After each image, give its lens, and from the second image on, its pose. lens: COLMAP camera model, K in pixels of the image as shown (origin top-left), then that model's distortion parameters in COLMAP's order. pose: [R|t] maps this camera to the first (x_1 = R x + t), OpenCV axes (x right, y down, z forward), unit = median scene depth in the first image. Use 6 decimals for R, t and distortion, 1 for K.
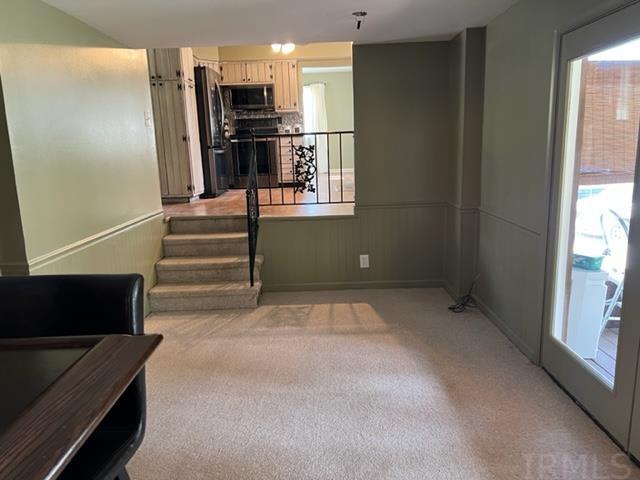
lens RADIAL K [[475.7, 0, 328.6], [0, 475.7, 238.6], [0, 0, 1]] dist [0.057383, -0.068446]
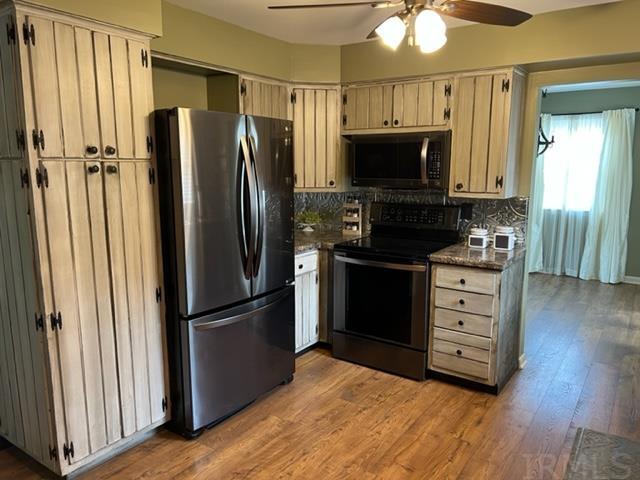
lens RADIAL K [[475.7, 0, 328.6], [0, 475.7, 238.6], [0, 0, 1]] dist [0.057383, -0.068446]
pose [[0.822755, 0.125534, -0.554361, 0.037880], [-0.143939, 0.989531, 0.010451, -0.222541], [0.549869, 0.071195, 0.832211, 0.612038]]
